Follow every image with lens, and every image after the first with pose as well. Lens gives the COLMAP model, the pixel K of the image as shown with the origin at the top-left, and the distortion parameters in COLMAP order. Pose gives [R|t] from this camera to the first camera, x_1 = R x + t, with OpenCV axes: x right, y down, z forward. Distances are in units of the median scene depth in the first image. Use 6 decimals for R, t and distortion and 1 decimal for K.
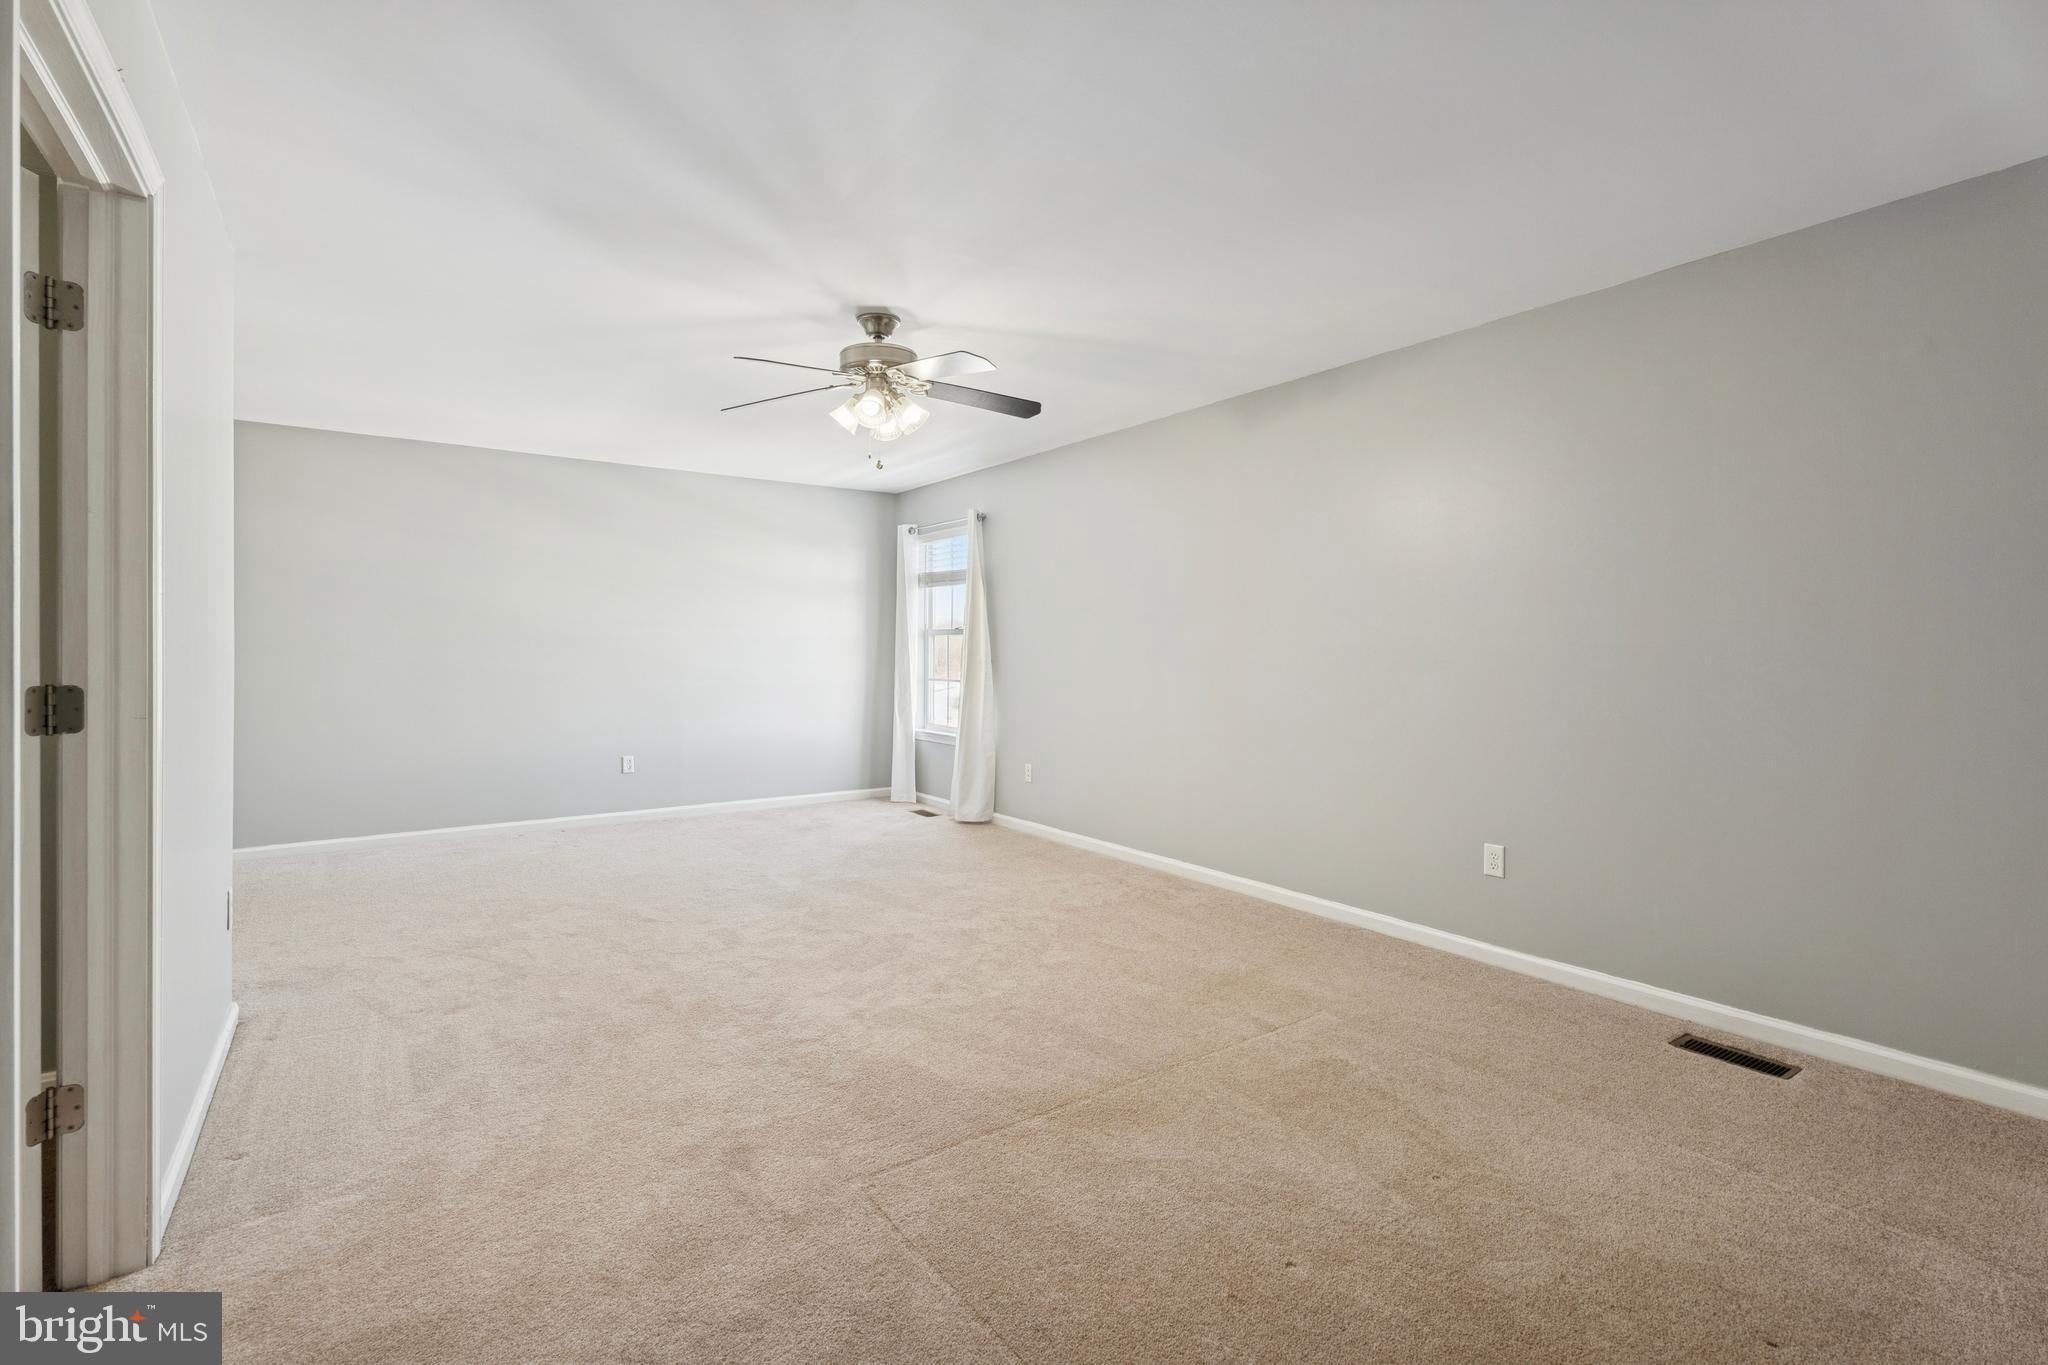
lens RADIAL K [[926.1, 0, 1018.6], [0, 926.1, 647.4], [0, 0, 1]] dist [-0.002685, 0.000761]
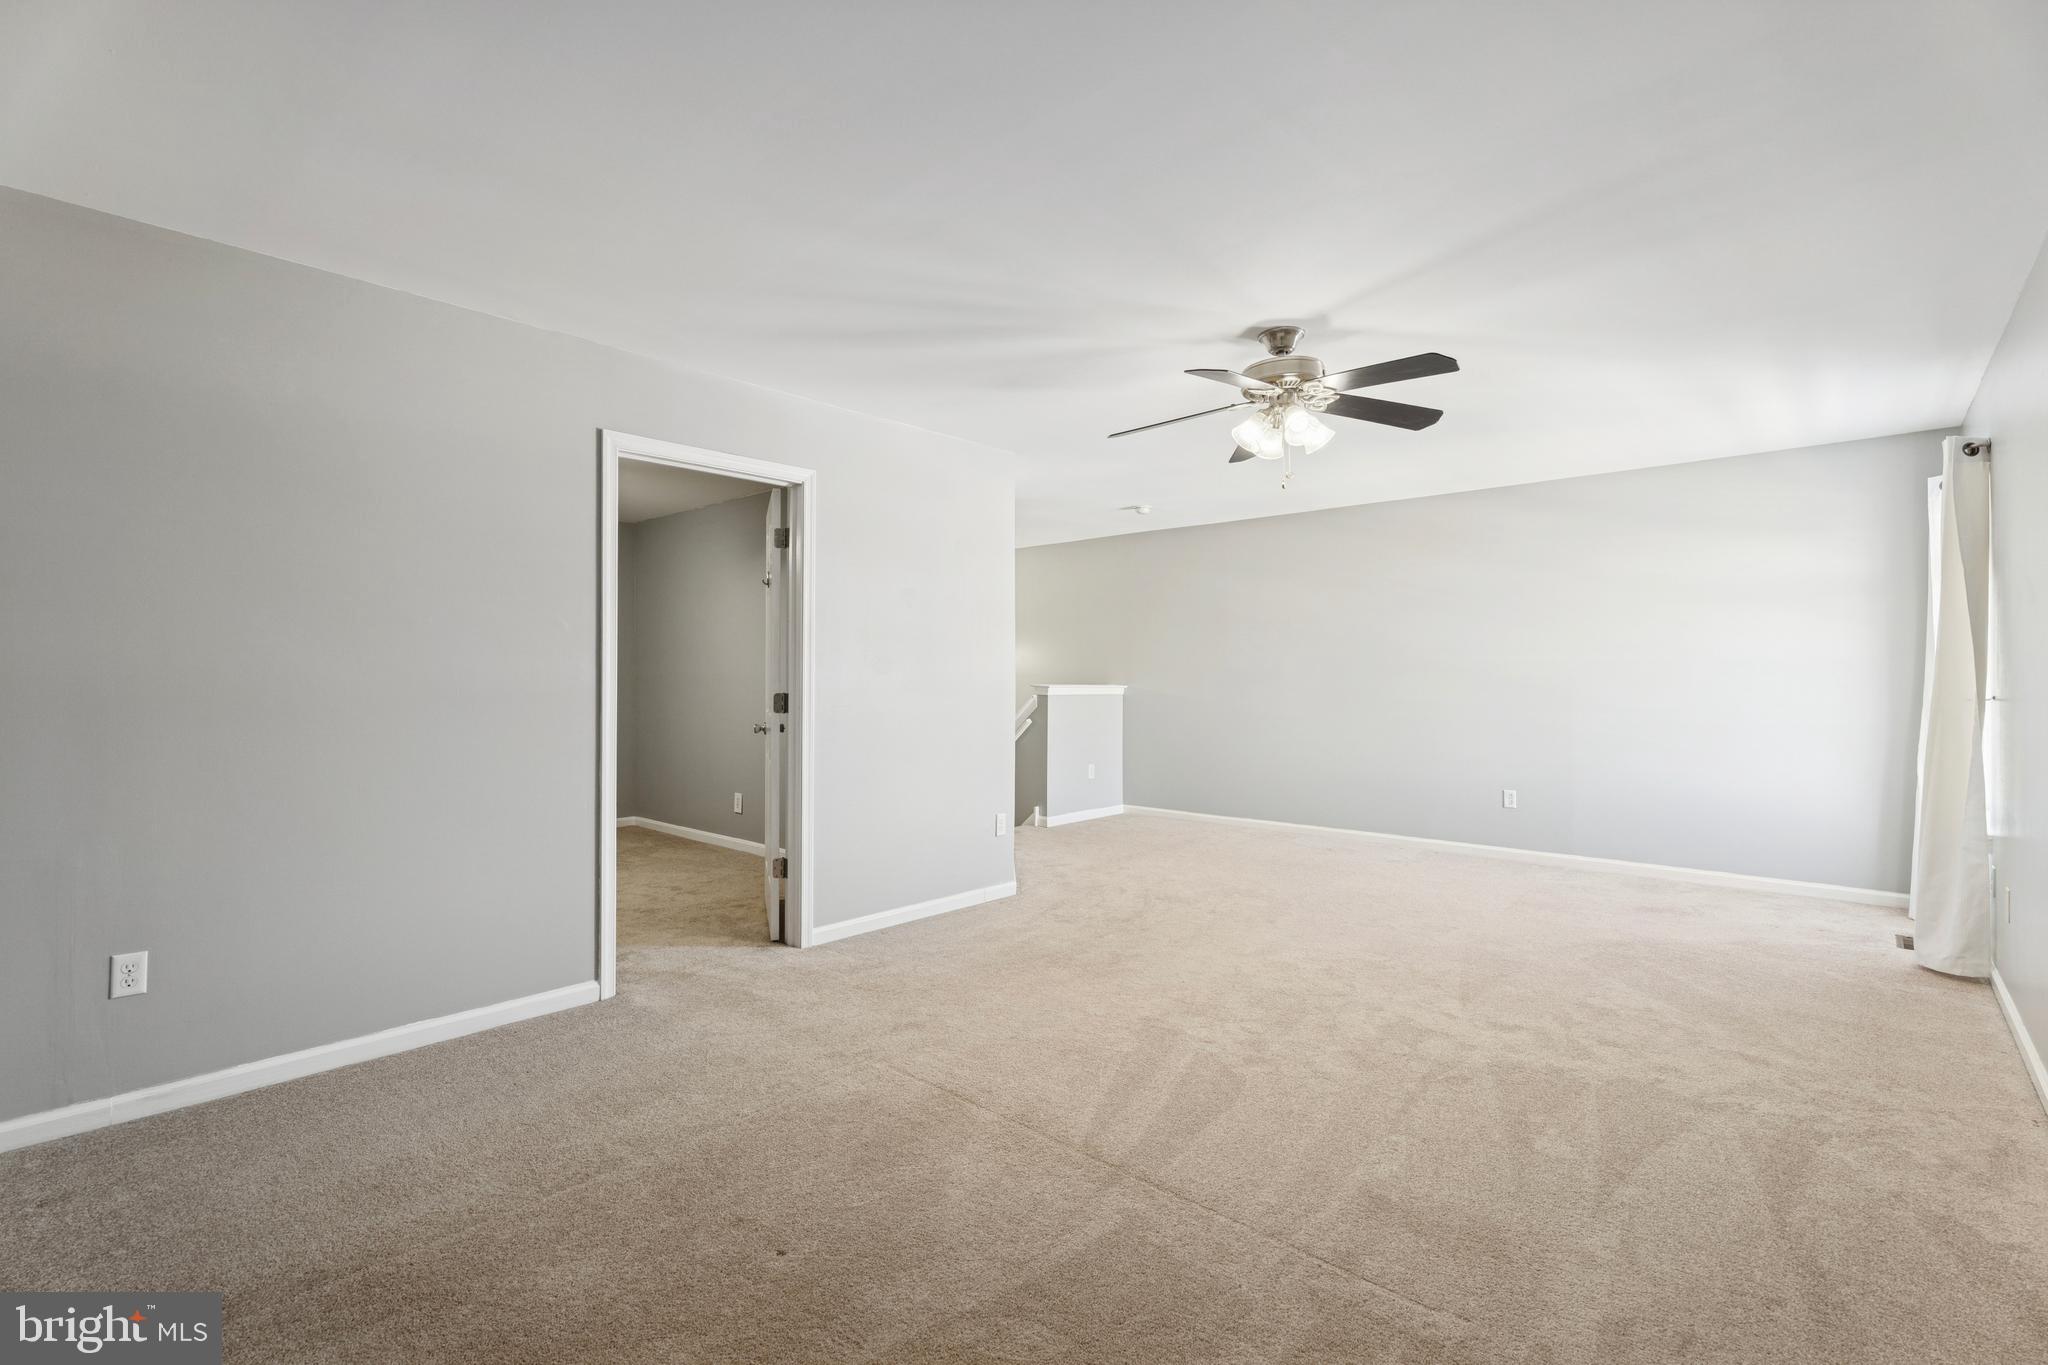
lens RADIAL K [[926.1, 0, 1018.6], [0, 926.1, 647.4], [0, 0, 1]] dist [-0.002685, 0.000761]
pose [[0.198049, -0.036771, -0.979502, 0.717559], [0.003102, 0.999315, -0.036888, 0.005797], [0.980187, 0.004267, 0.198028, 0.535660]]
